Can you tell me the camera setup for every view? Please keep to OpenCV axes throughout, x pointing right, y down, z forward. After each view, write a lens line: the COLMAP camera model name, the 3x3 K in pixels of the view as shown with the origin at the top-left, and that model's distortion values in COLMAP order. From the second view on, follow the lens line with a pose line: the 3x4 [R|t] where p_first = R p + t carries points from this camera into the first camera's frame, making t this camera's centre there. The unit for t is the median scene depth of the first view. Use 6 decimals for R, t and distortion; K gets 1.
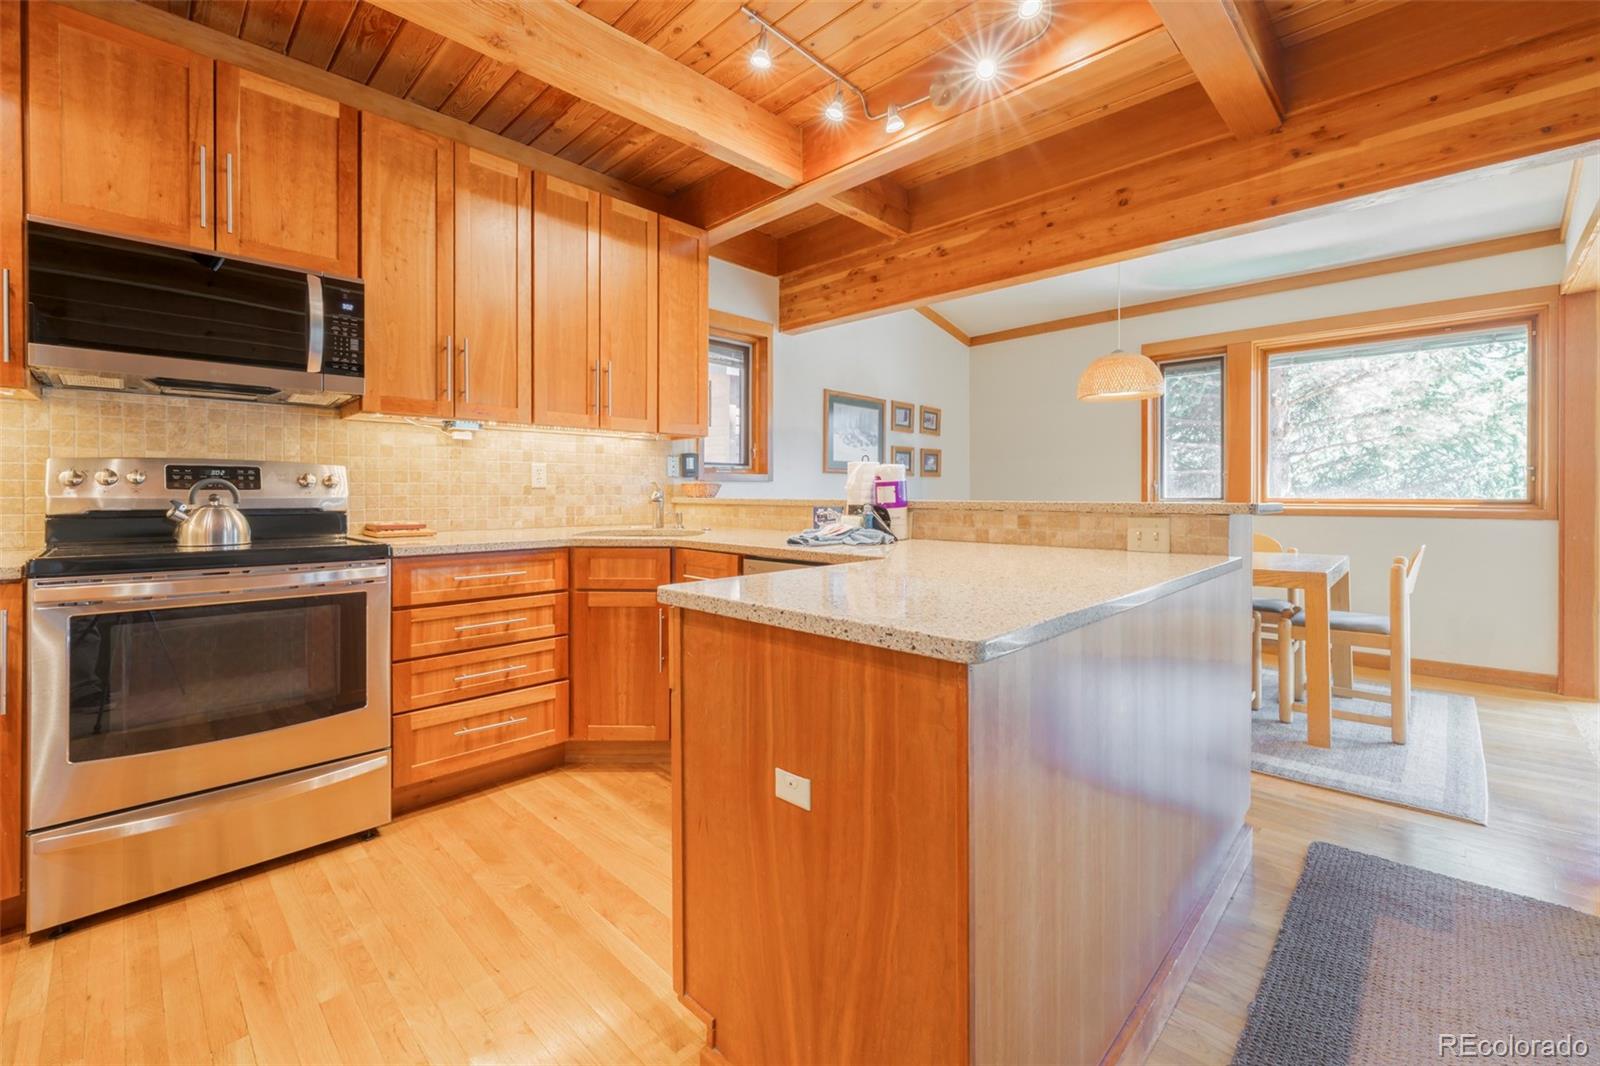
lens RADIAL K [[667.7, 0, 804.9], [0, 667.7, 493.2], [0, 0, 1]] dist [-0.000442, -0.000242]
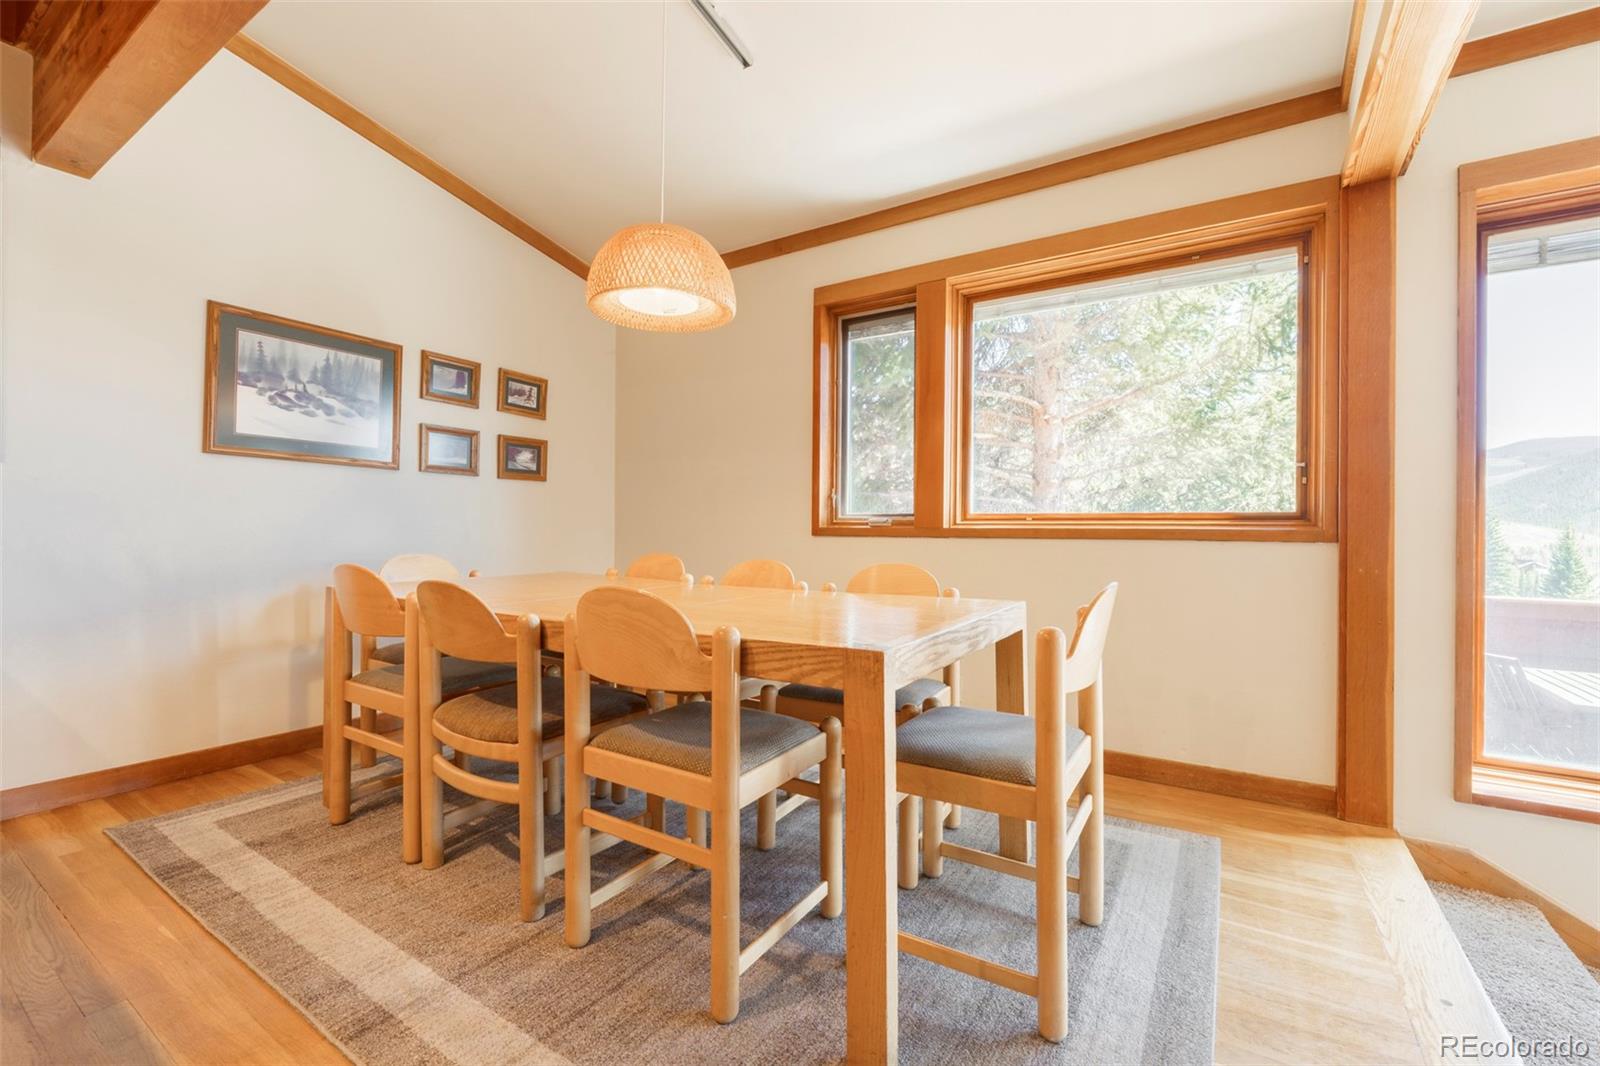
lens RADIAL K [[651.5, 0, 808.7], [0, 651.5, 528.7], [0, 0, 1]] dist [-0.000166, -0.000040]
pose [[0.982280, 0.011000, 0.187094, 0.777894], [-0.009858, 0.999927, -0.007036, 0.055829], [-0.187158, 0.005067, 0.982317, 0.728104]]
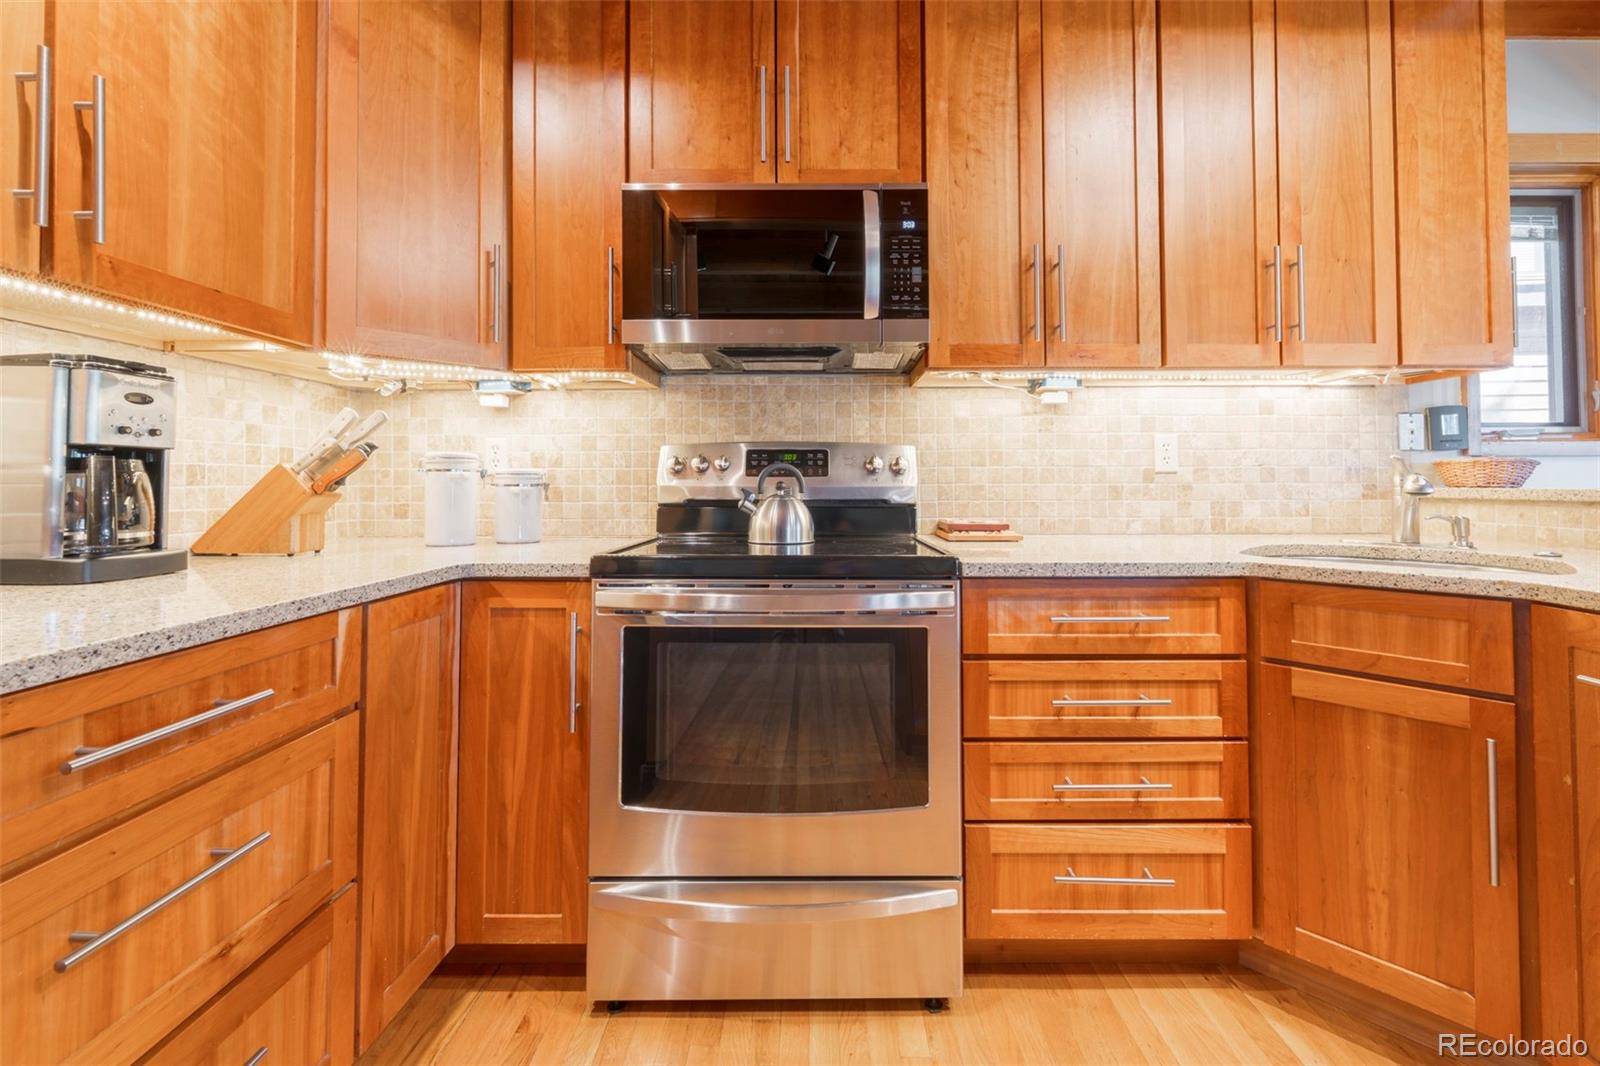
lens RADIAL K [[686.9, 0, 814.6], [0, 686.9, 465.6], [0, 0, 1]] dist [-0.000435, -0.000059]
pose [[0.700724, -0.021200, -0.713117, -0.207641], [0.002008, 0.999613, -0.027744, 0.004554], [0.713429, 0.018009, 0.700496, 0.370676]]
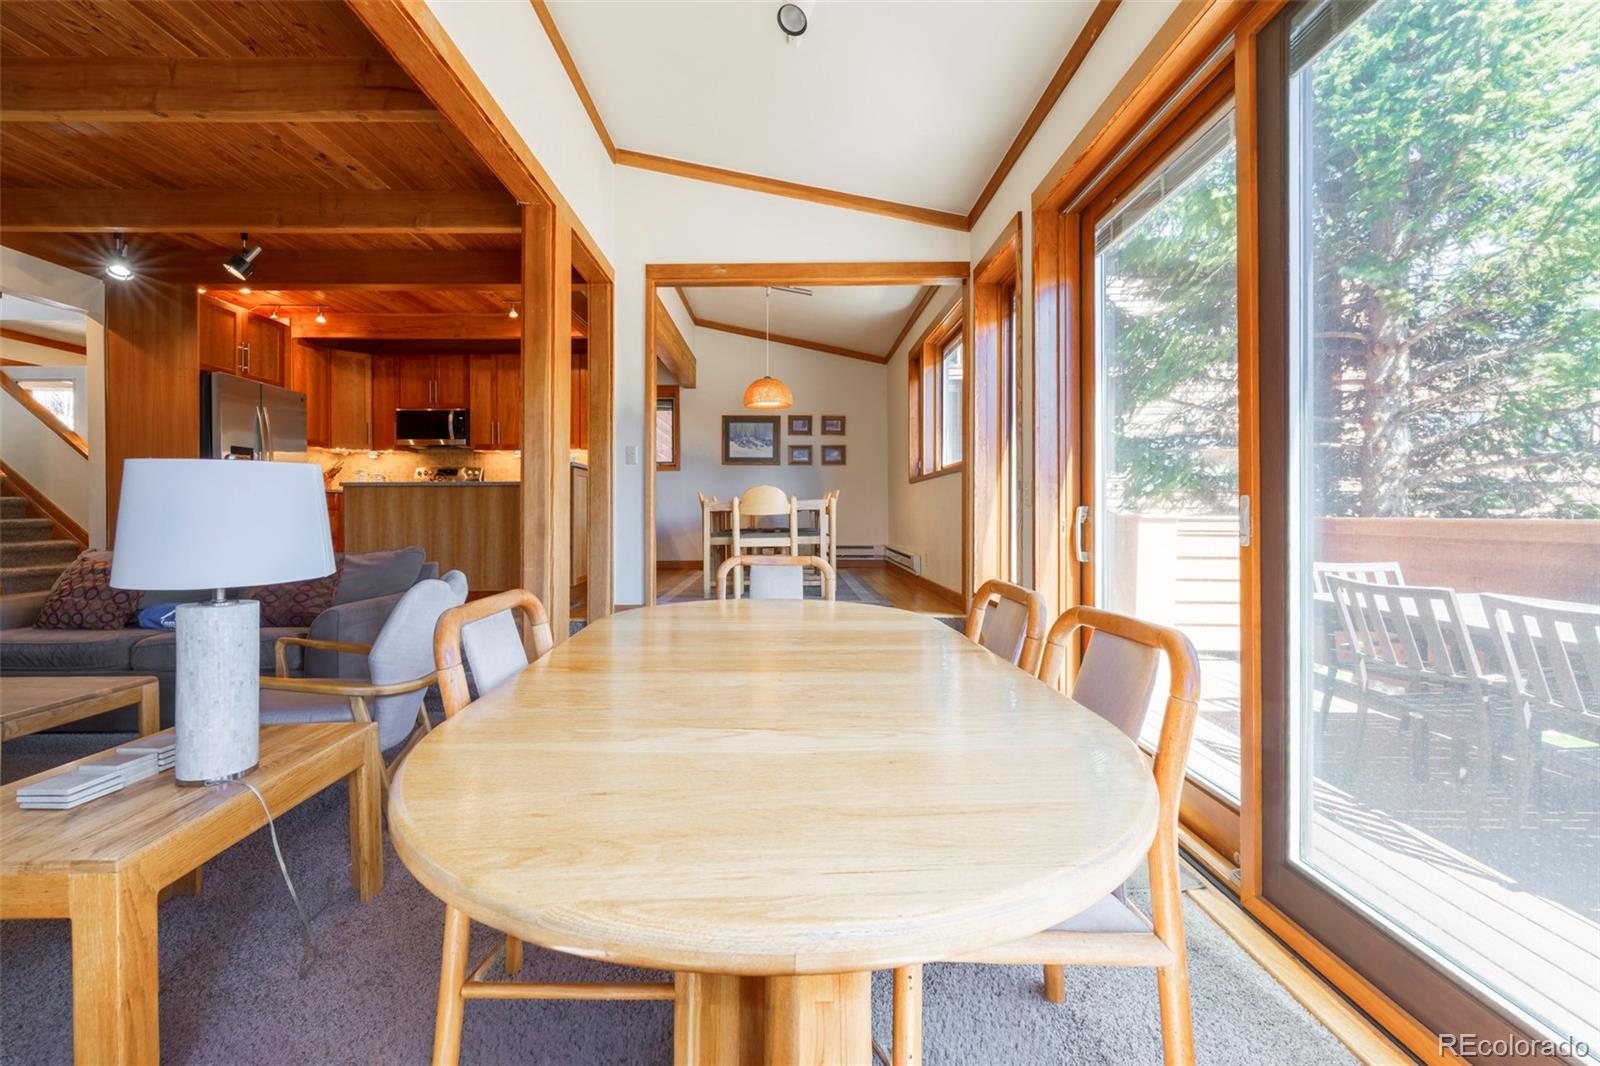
lens RADIAL K [[655.0, 0, 767.7], [0, 655.0, 513.3], [0, 0, 1]] dist [0.002031, 0.000389]
pose [[0.695971, 0.001305, -0.718069, 2.445507], [0.001772, 0.999992, 0.003535, 0.162721], [0.718068, -0.003733, 0.695963, -0.138673]]
